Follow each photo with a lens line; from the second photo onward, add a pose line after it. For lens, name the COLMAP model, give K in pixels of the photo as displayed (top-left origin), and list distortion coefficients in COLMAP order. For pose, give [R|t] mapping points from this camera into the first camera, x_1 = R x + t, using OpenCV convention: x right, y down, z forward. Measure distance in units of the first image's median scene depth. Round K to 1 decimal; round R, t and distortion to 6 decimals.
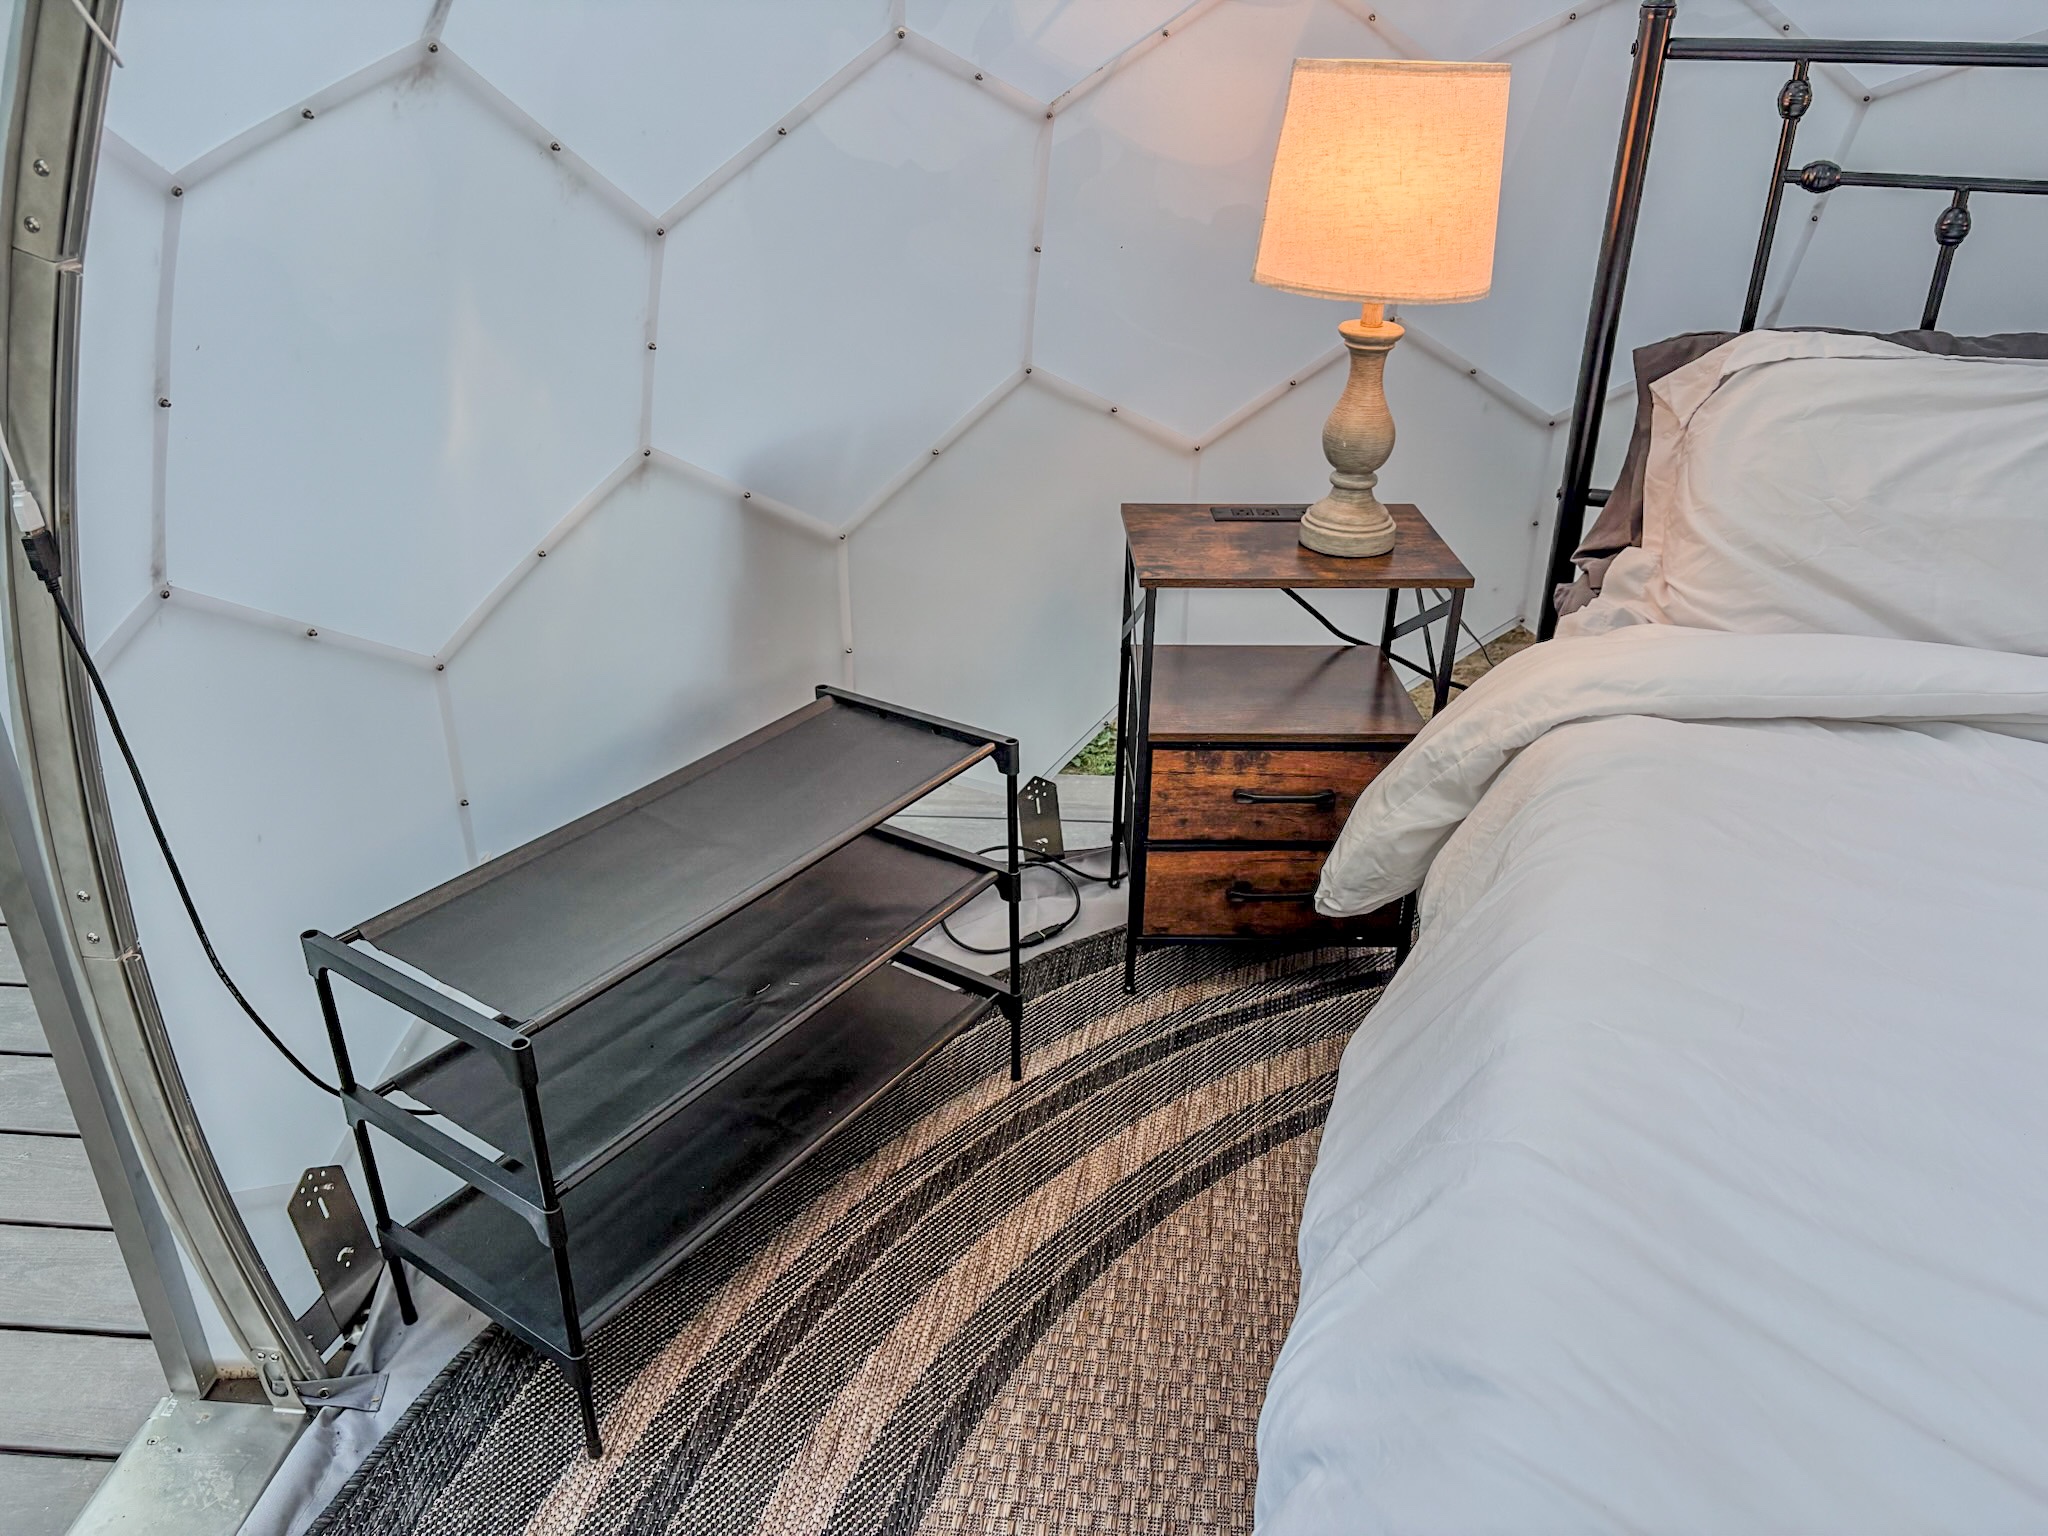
lens RADIAL K [[1553.2, 0, 1030.7], [0, 1553.2, 783.8], [0, 0, 1]] dist [0.054570, -0.056677]
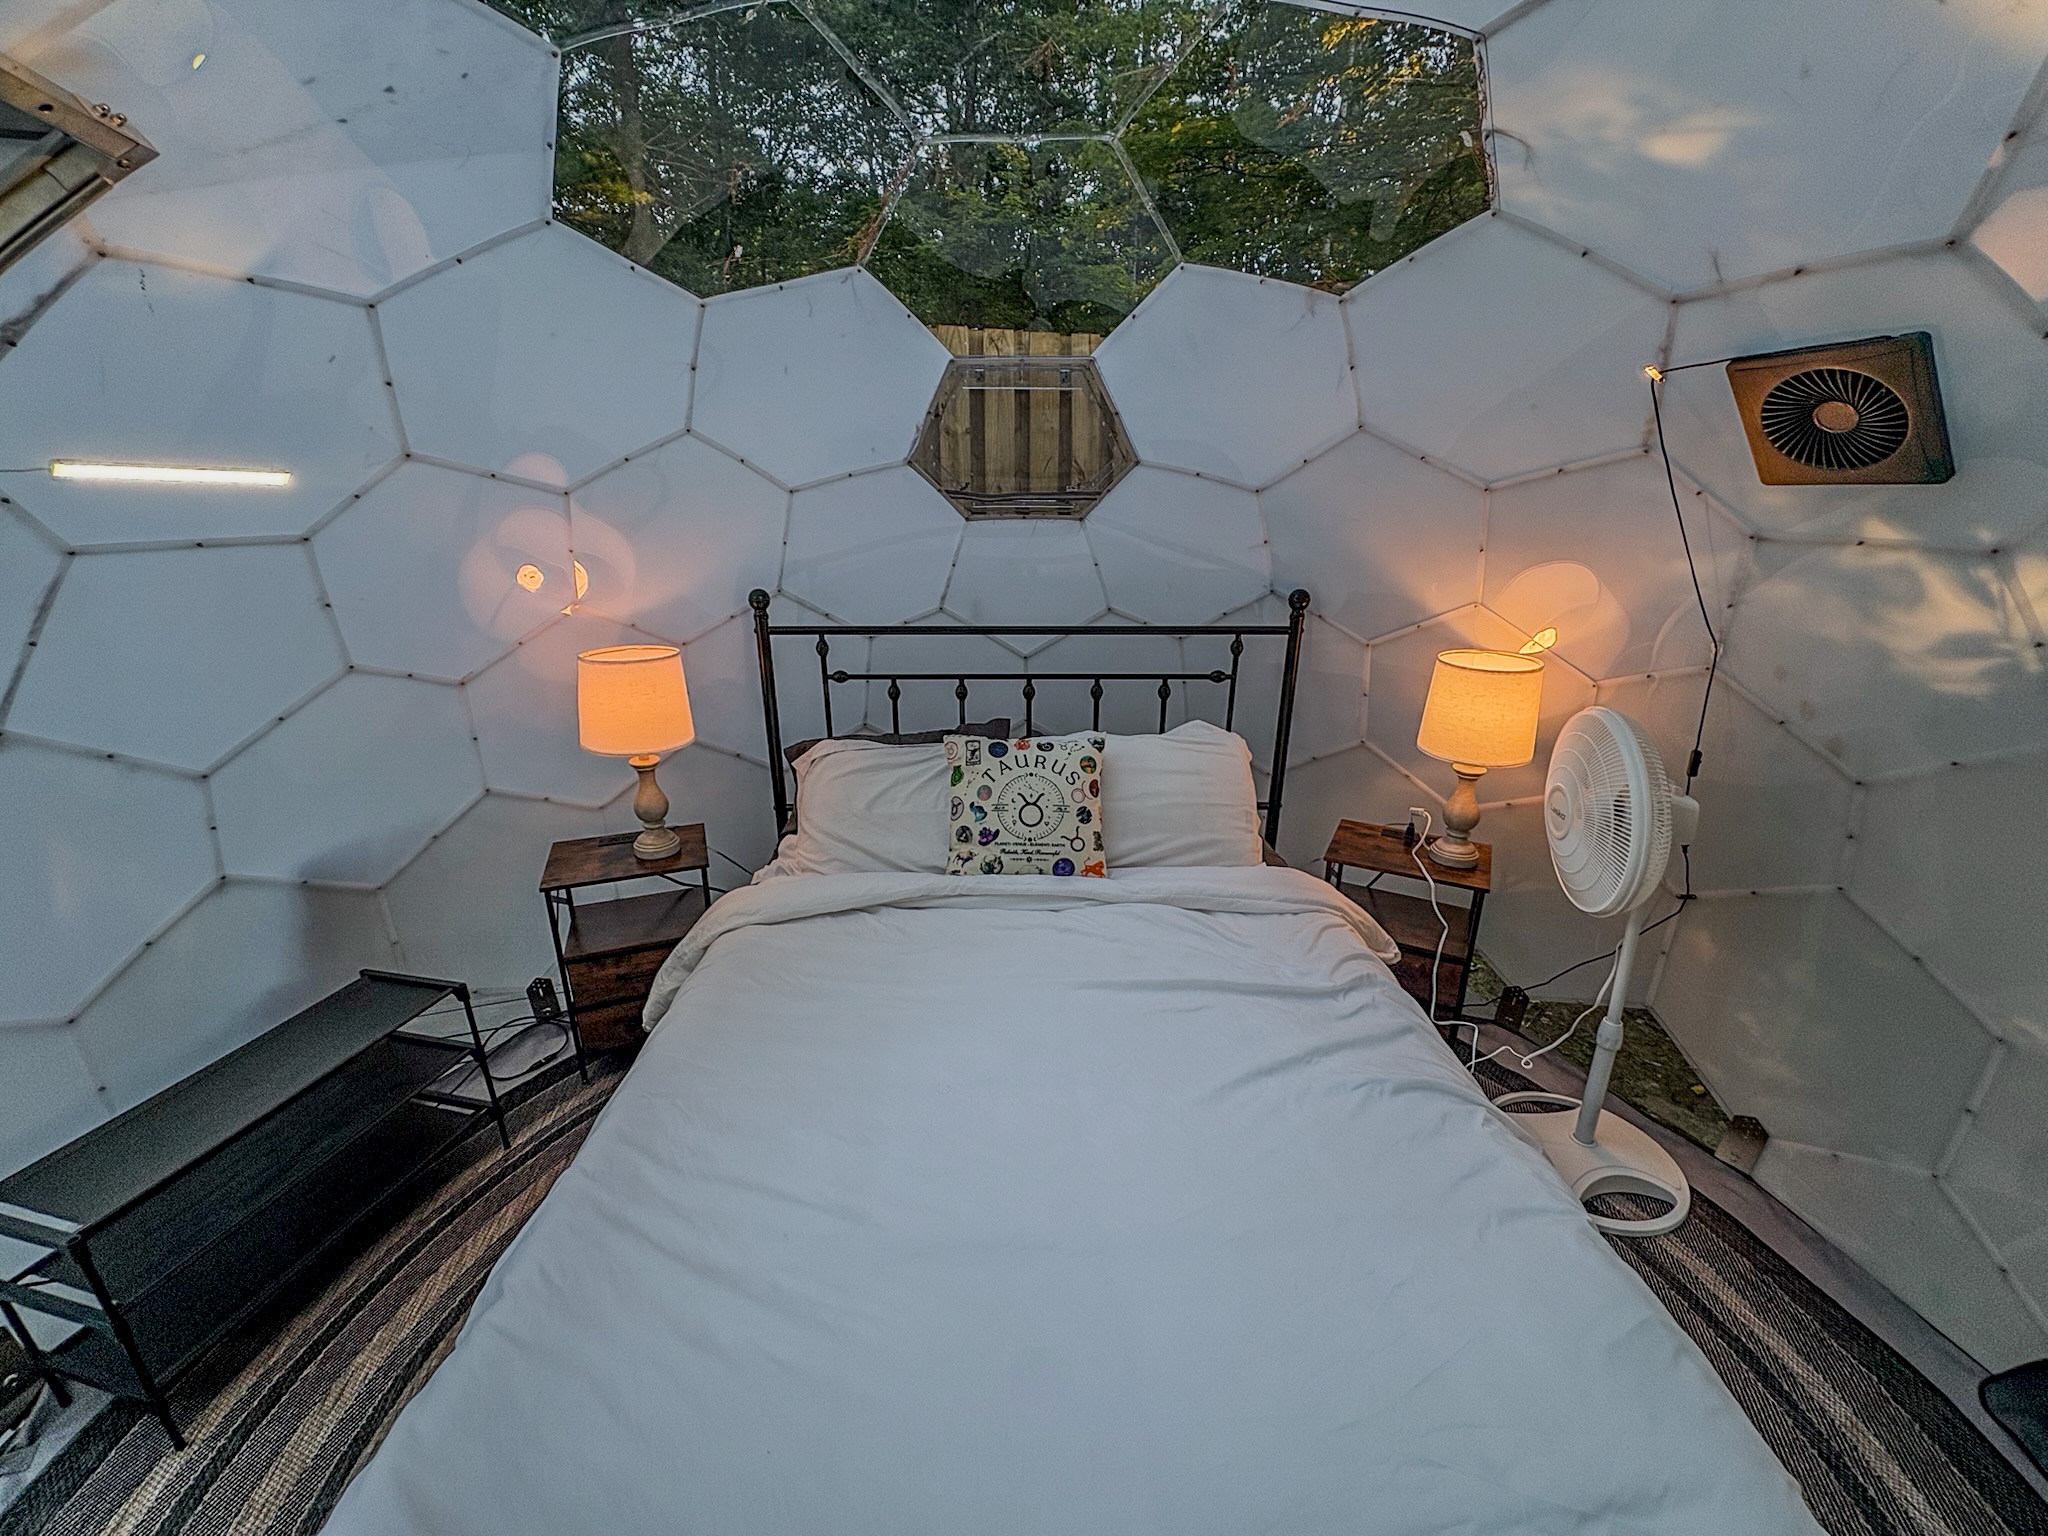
lens RADIAL K [[812.6, 0, 1021.7], [0, 812.6, 766.8], [0, 0, 1]] dist [-0.001646, 0.001197]
pose [[0.933302, -0.122380, 0.337596, 0.324564], [0.167803, 0.979808, -0.108715, -0.064755], [-0.317474, 0.158114, 0.934992, -0.252731]]
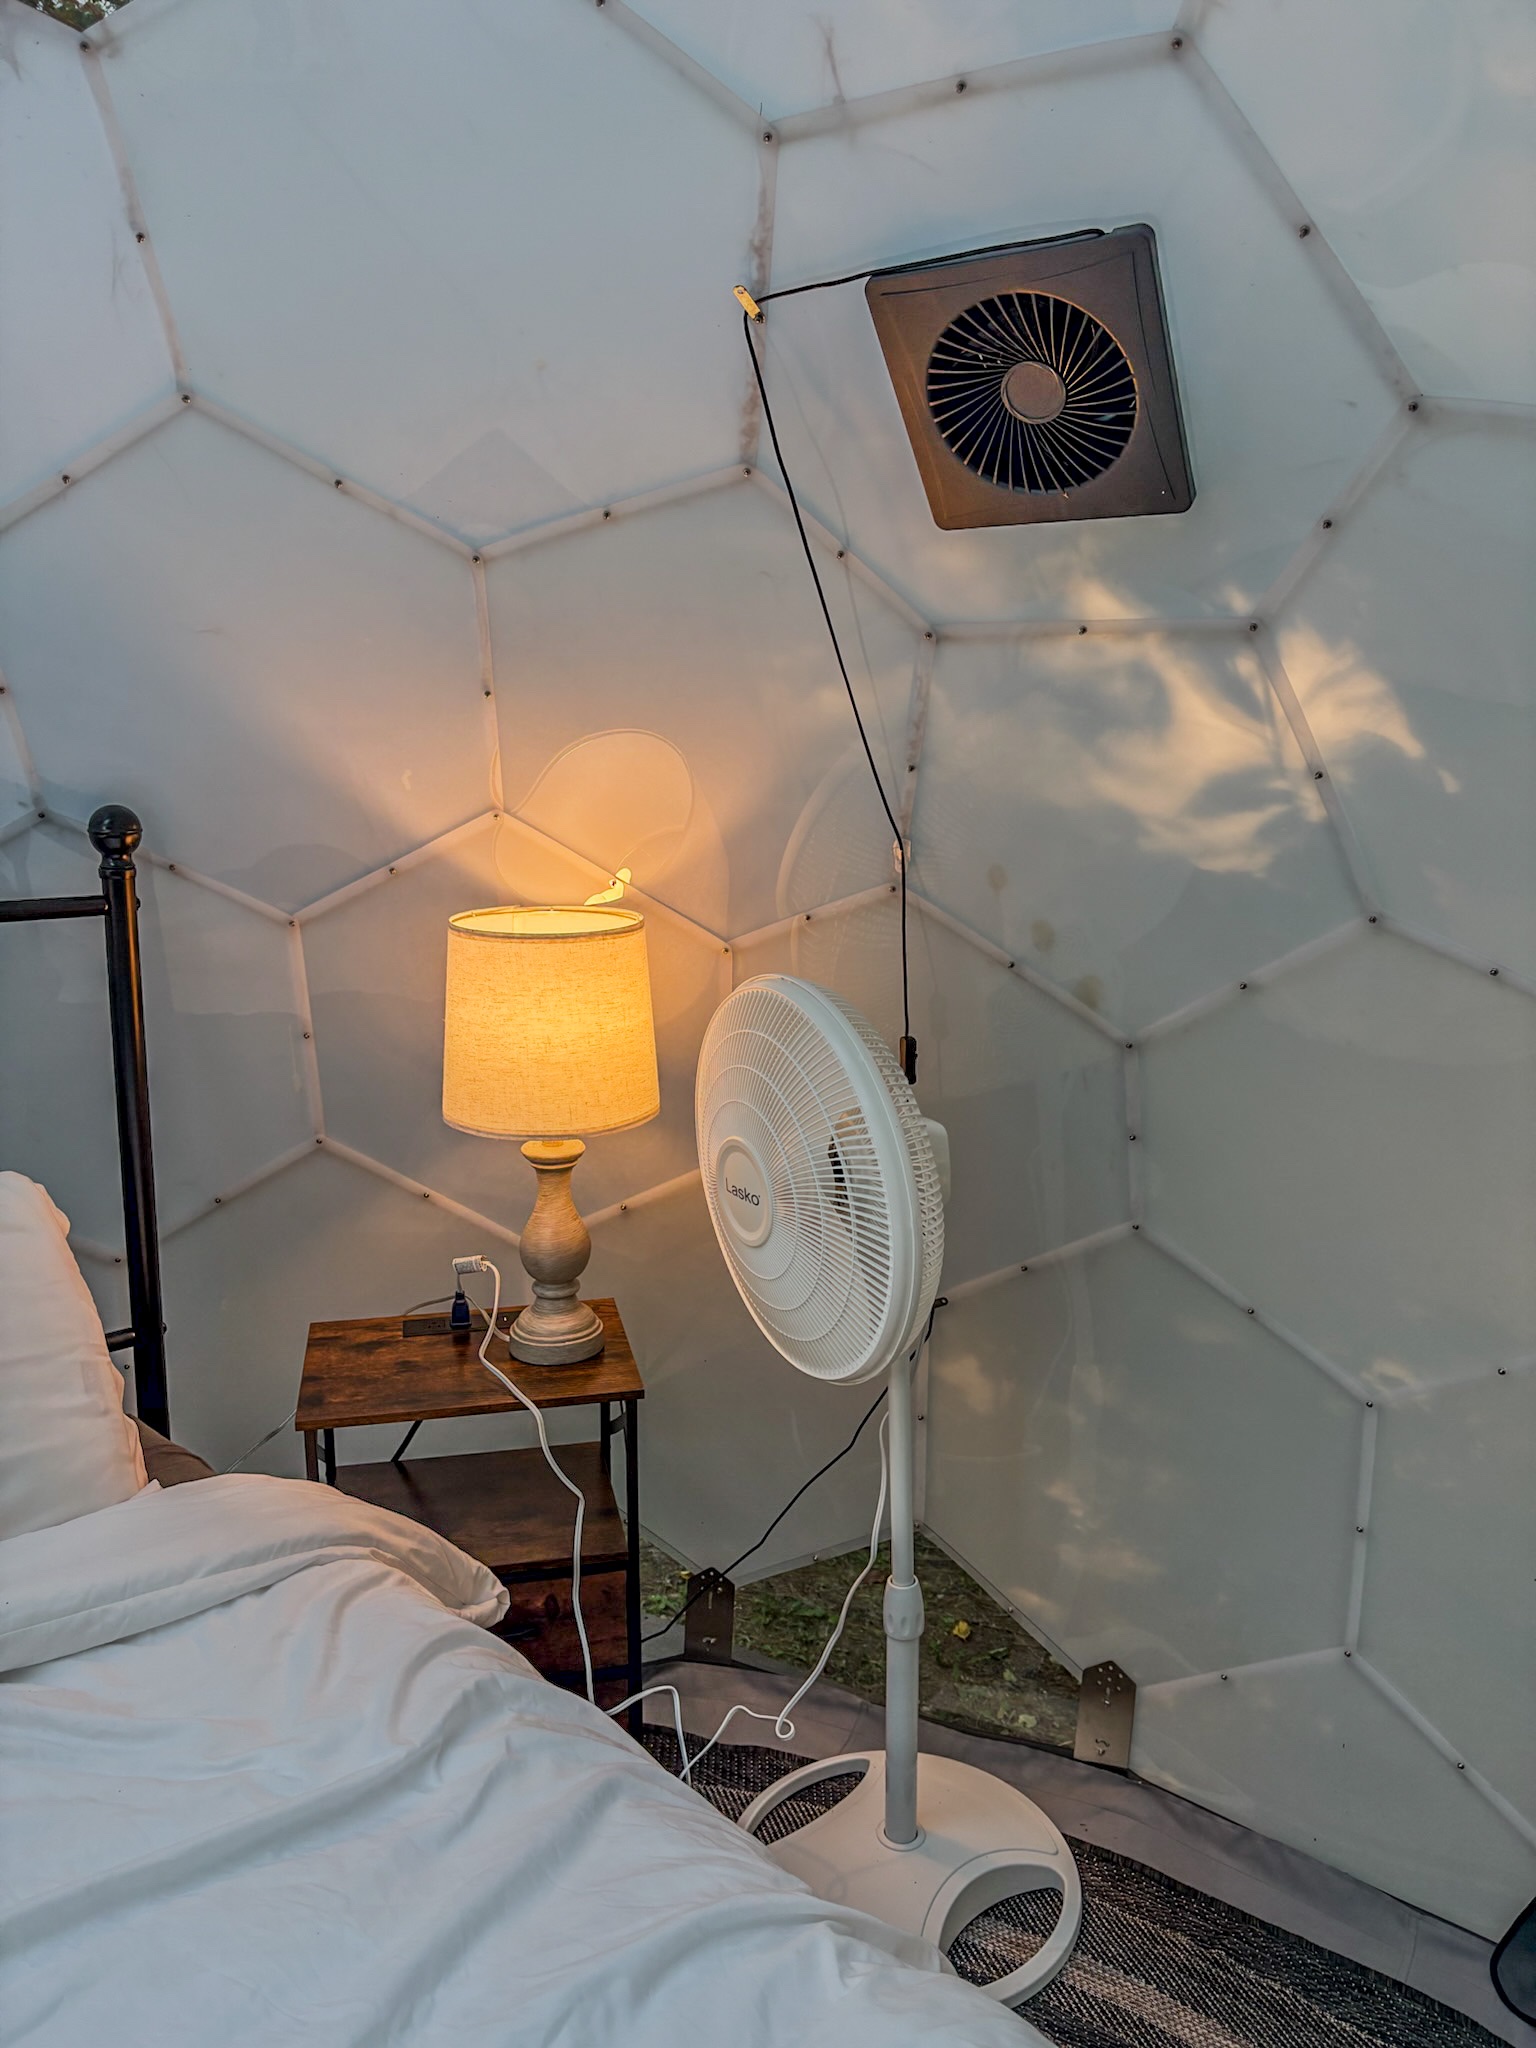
lens RADIAL K [[1553.2, 0, 750.8], [0, 1553.2, 1041.6], [0, 0, 1]] dist [0.054570, -0.056677]
pose [[0.462661, -0.179429, 0.868188, 0.468318], [0.403102, 0.914793, -0.025754, -0.066198], [-0.789591, 0.361884, 0.495567, -0.032719]]
